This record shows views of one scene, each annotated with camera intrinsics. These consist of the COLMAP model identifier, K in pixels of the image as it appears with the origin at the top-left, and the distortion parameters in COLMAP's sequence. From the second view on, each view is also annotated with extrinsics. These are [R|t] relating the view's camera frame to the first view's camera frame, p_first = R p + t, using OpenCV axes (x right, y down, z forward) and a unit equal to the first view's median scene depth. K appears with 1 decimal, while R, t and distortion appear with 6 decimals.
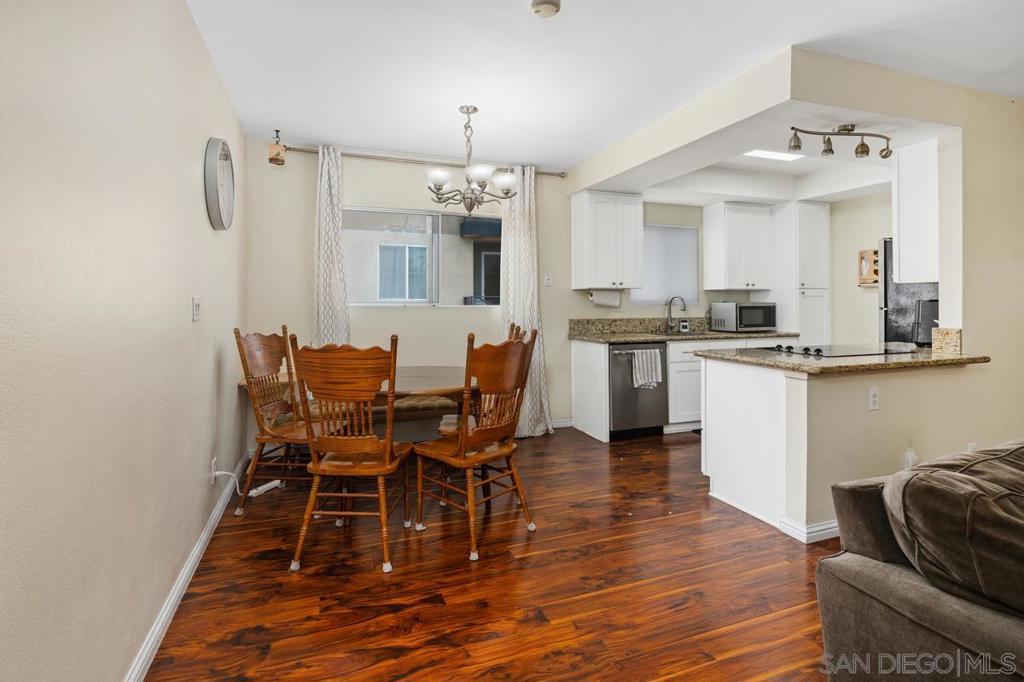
lens RADIAL K [[536.5, 0, 543.2], [0, 536.5, 297.8], [0, 0, 1]] dist [-0.001388, -0.000265]
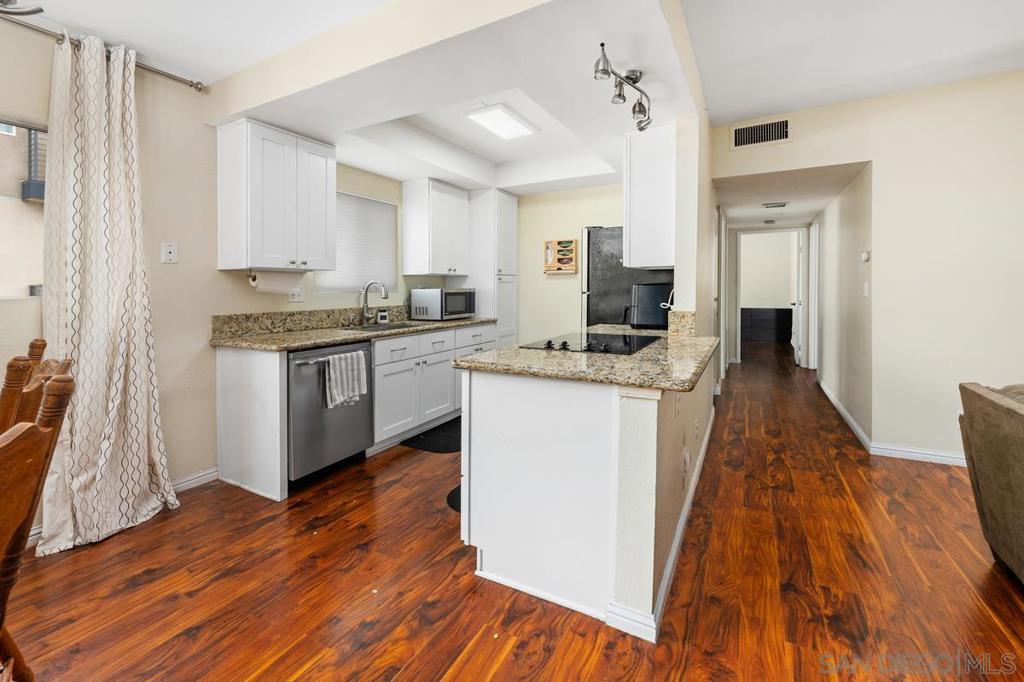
lens RADIAL K [[415.0, 0, 535.4], [0, 415.0, 285.4], [0, 0, 1]] dist [0.000692, 0.000057]
pose [[0.760326, -0.000413, 0.649542, 0.020366], [0.002091, 0.999996, -0.001812, 0.005417], [-0.649539, 0.002736, 0.760324, 0.379470]]
